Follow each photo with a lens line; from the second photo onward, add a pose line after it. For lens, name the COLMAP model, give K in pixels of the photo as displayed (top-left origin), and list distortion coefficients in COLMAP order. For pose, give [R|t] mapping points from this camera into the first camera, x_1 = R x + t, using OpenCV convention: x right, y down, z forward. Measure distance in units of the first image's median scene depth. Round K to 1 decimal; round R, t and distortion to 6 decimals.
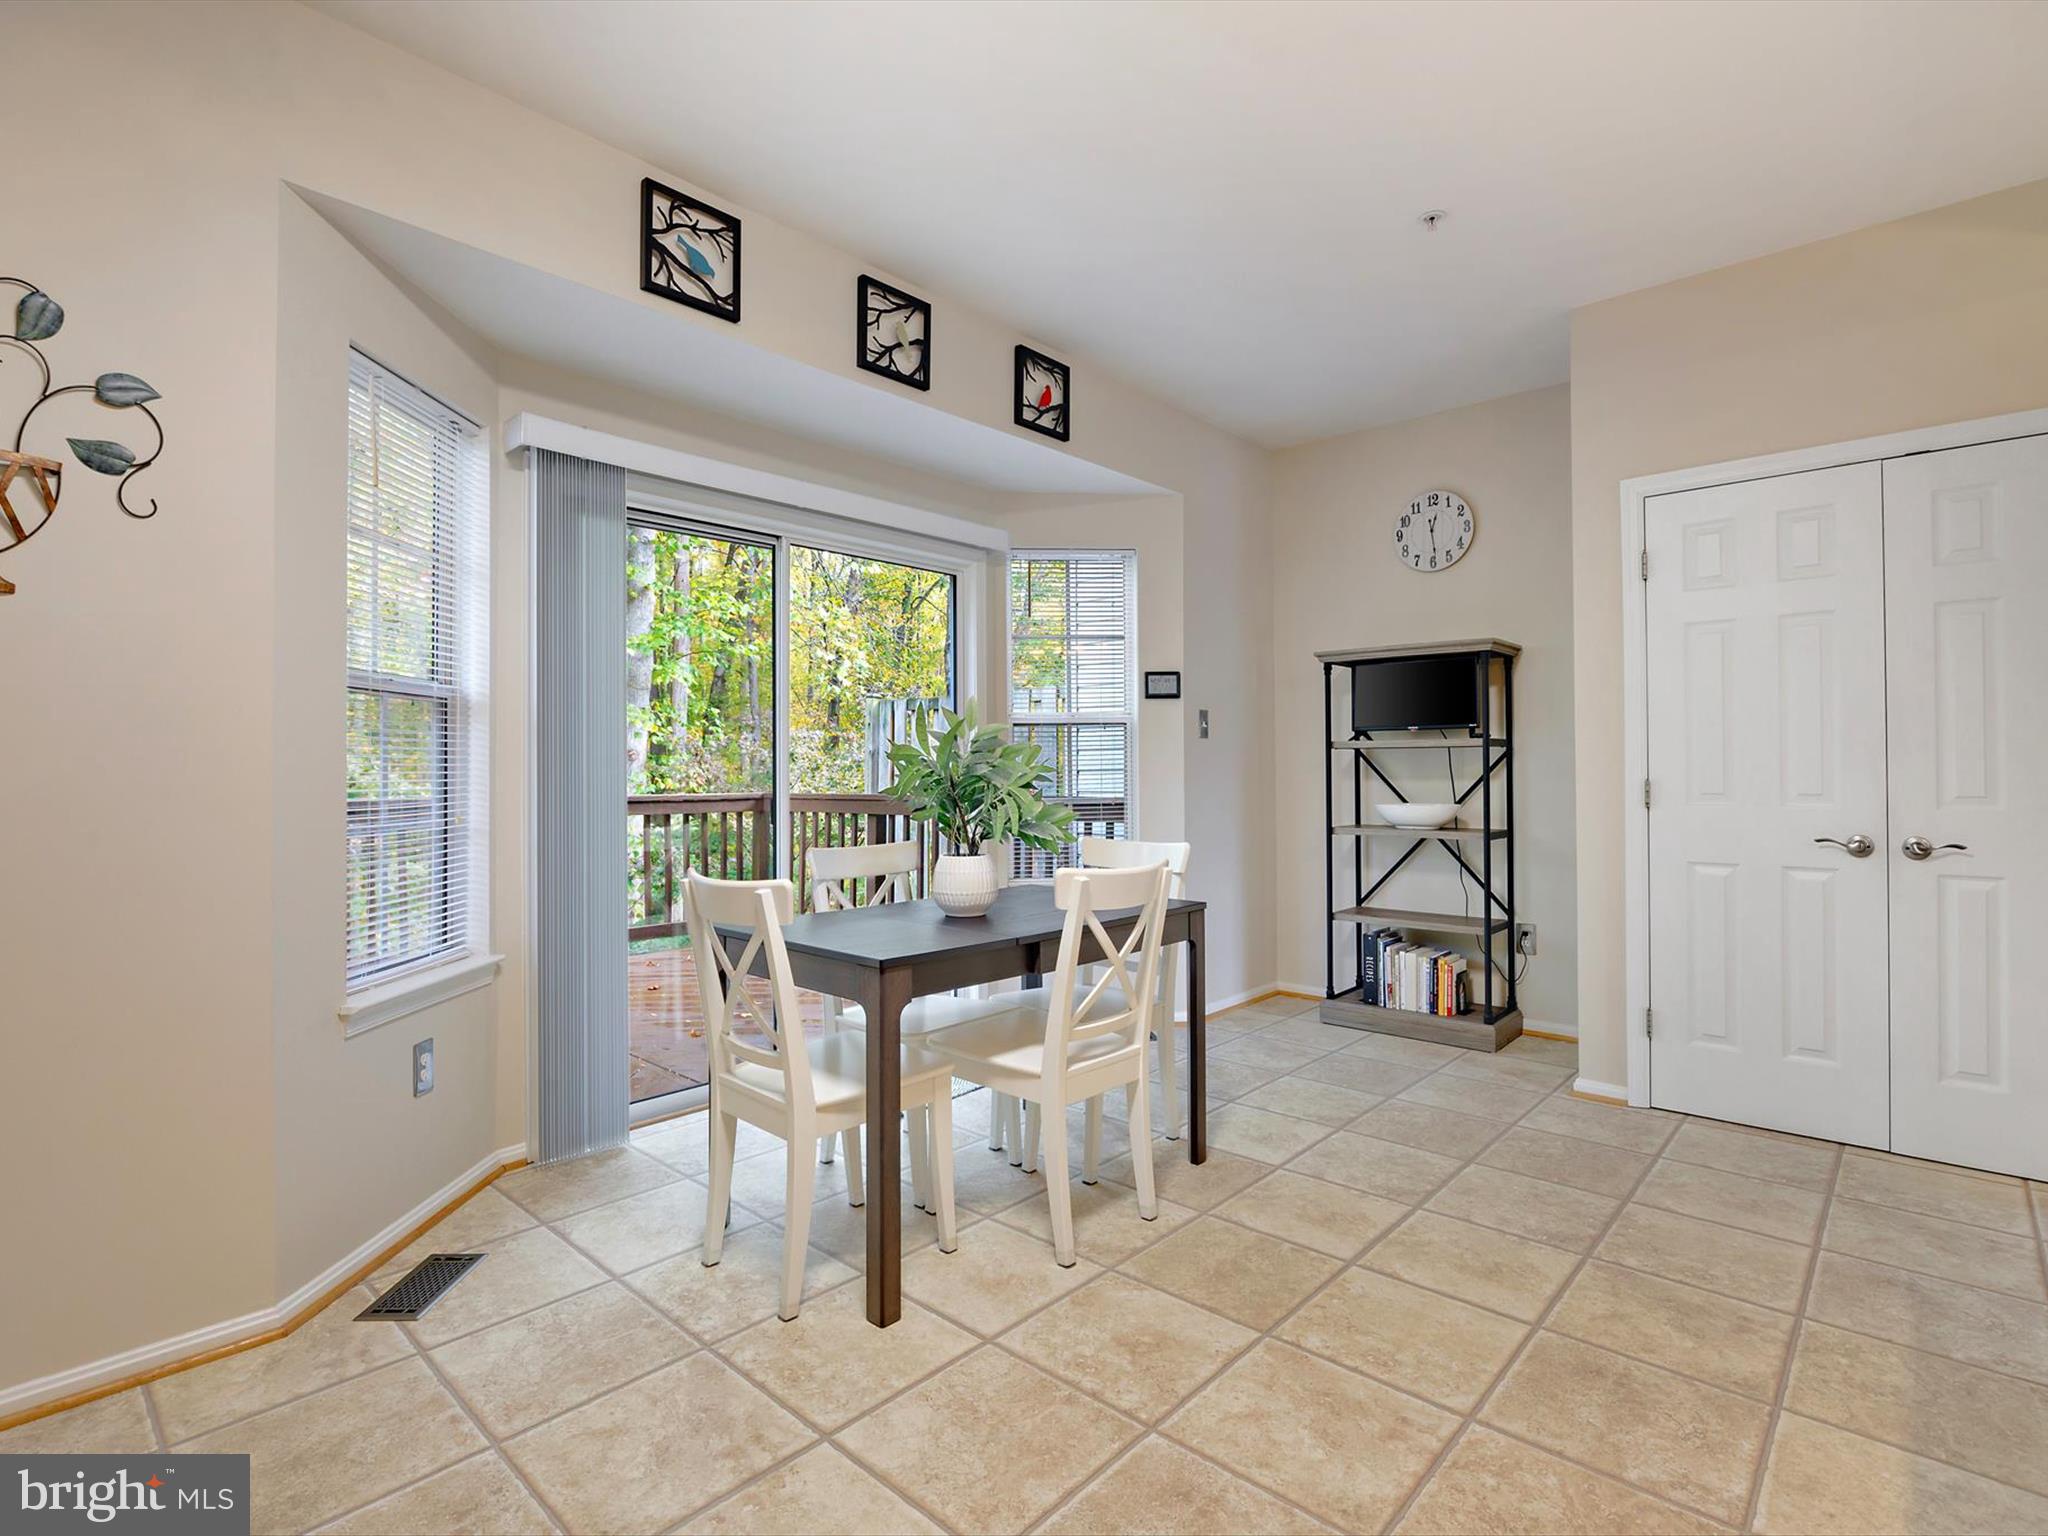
lens RADIAL K [[994.0, 0, 1009.0], [0, 994.0, 764.9], [0, 0, 1]] dist [-0.018486, 0.001313]
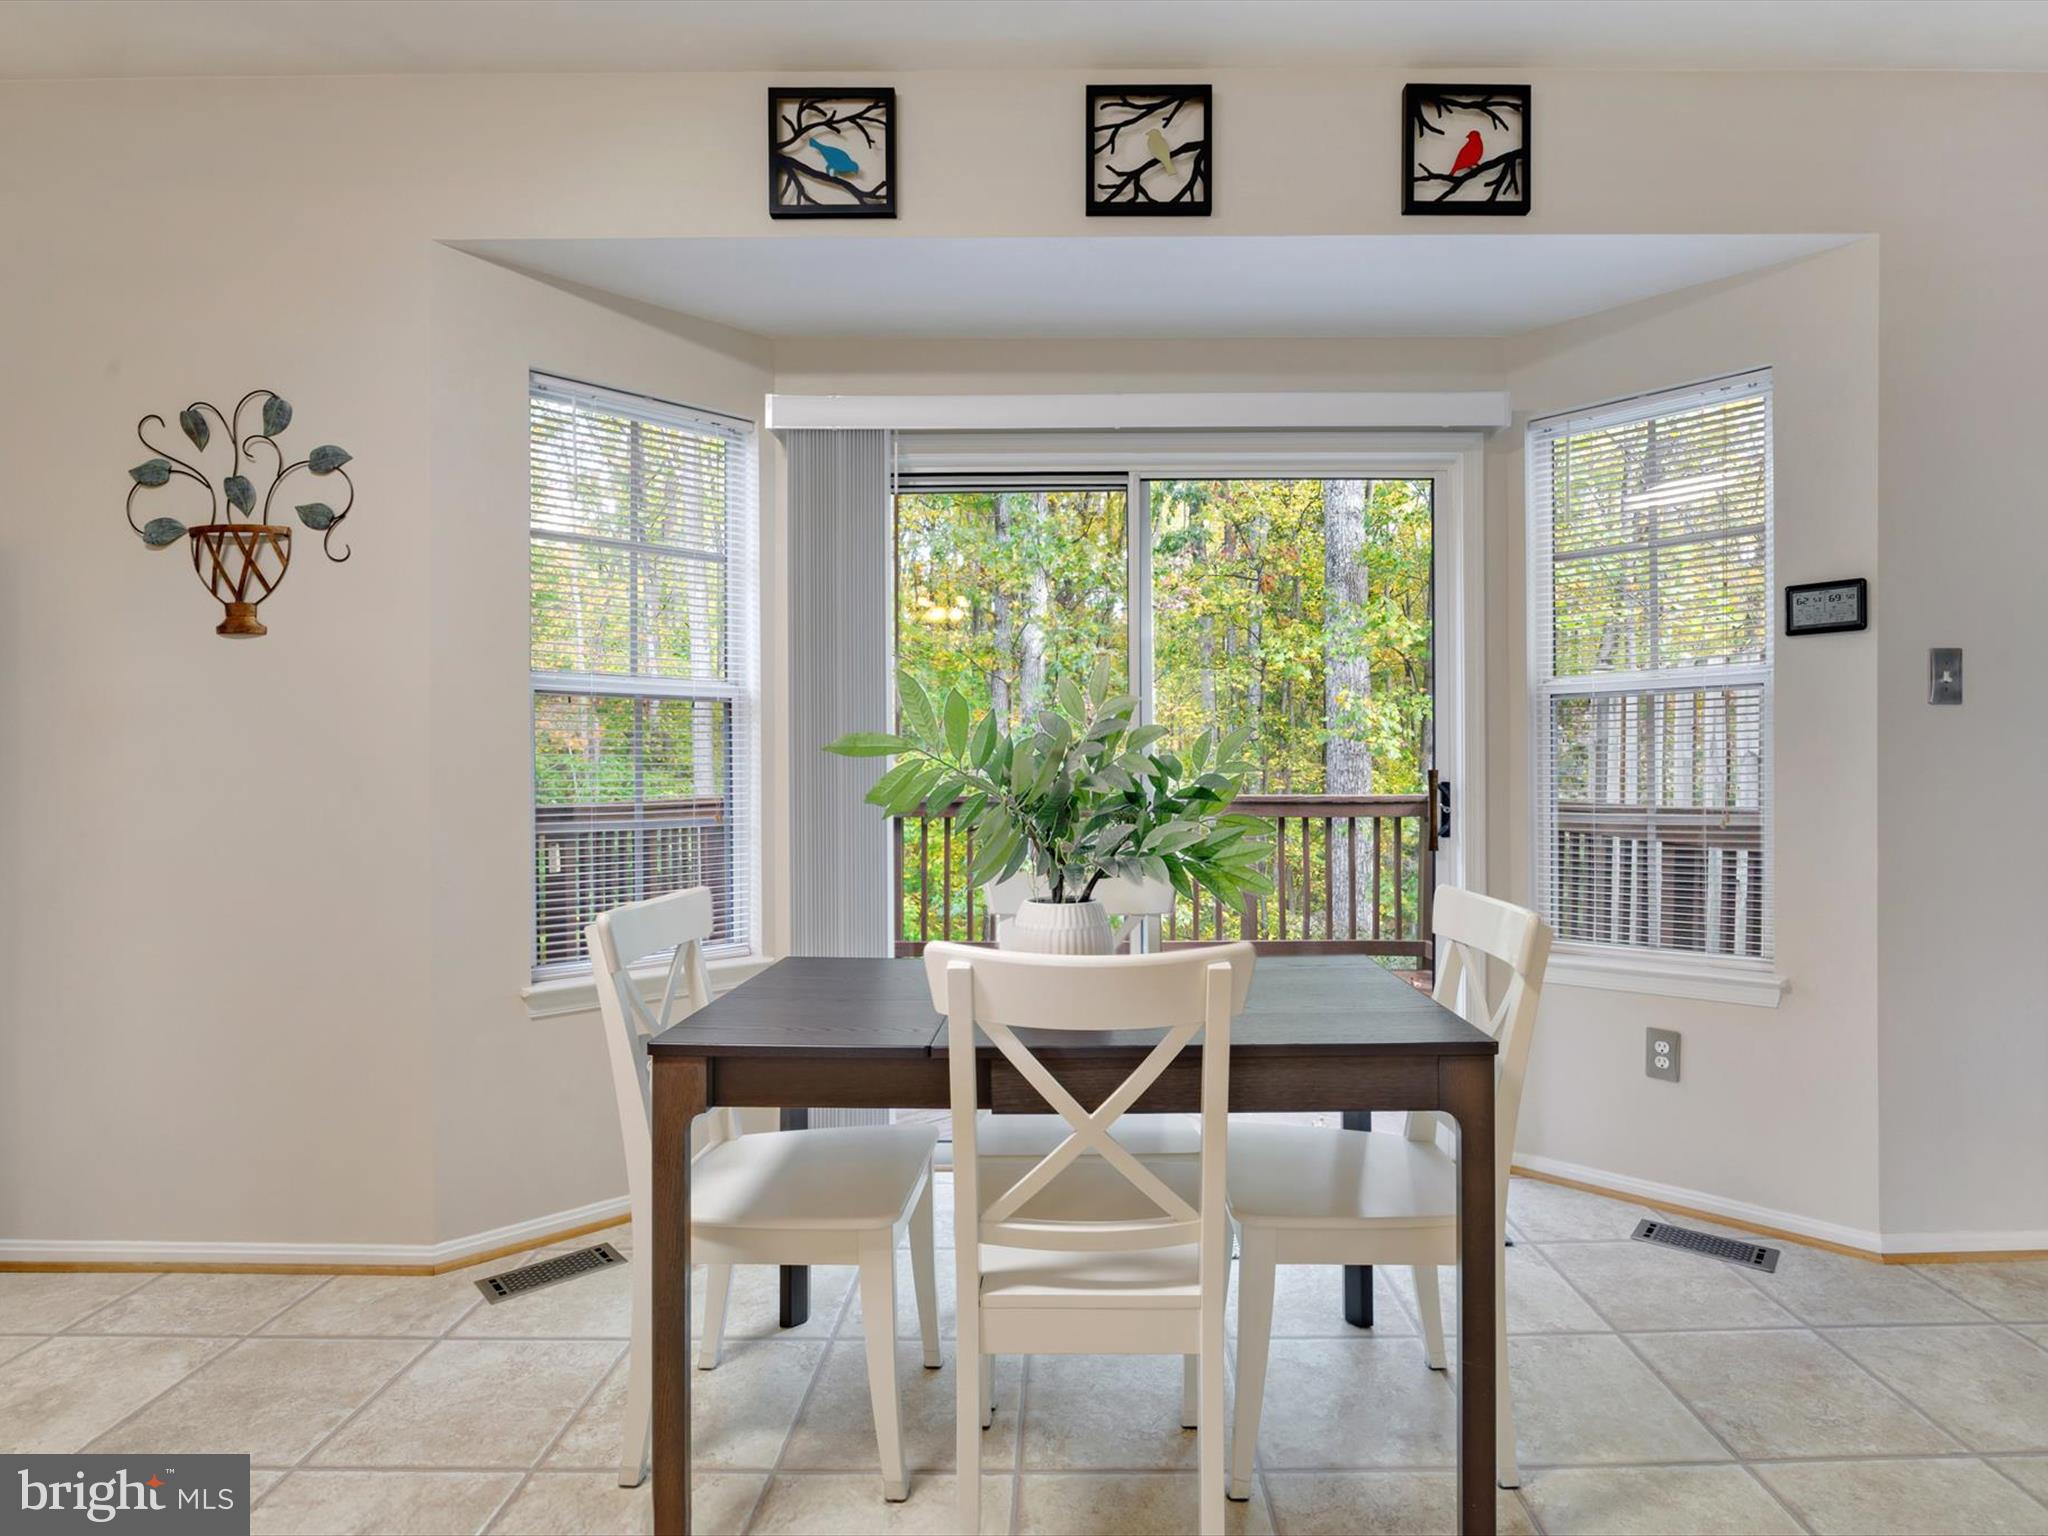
lens RADIAL K [[1035.0, 0, 1068.1], [0, 1035.0, 770.3], [0, 0, 1]] dist [-0.017437, 0.000291]
pose [[0.685773, 0.001875, -0.727813, 0.387157], [0.004544, 0.999966, 0.006857, 0.000974], [0.727801, -0.008010, 0.685742, 0.463765]]
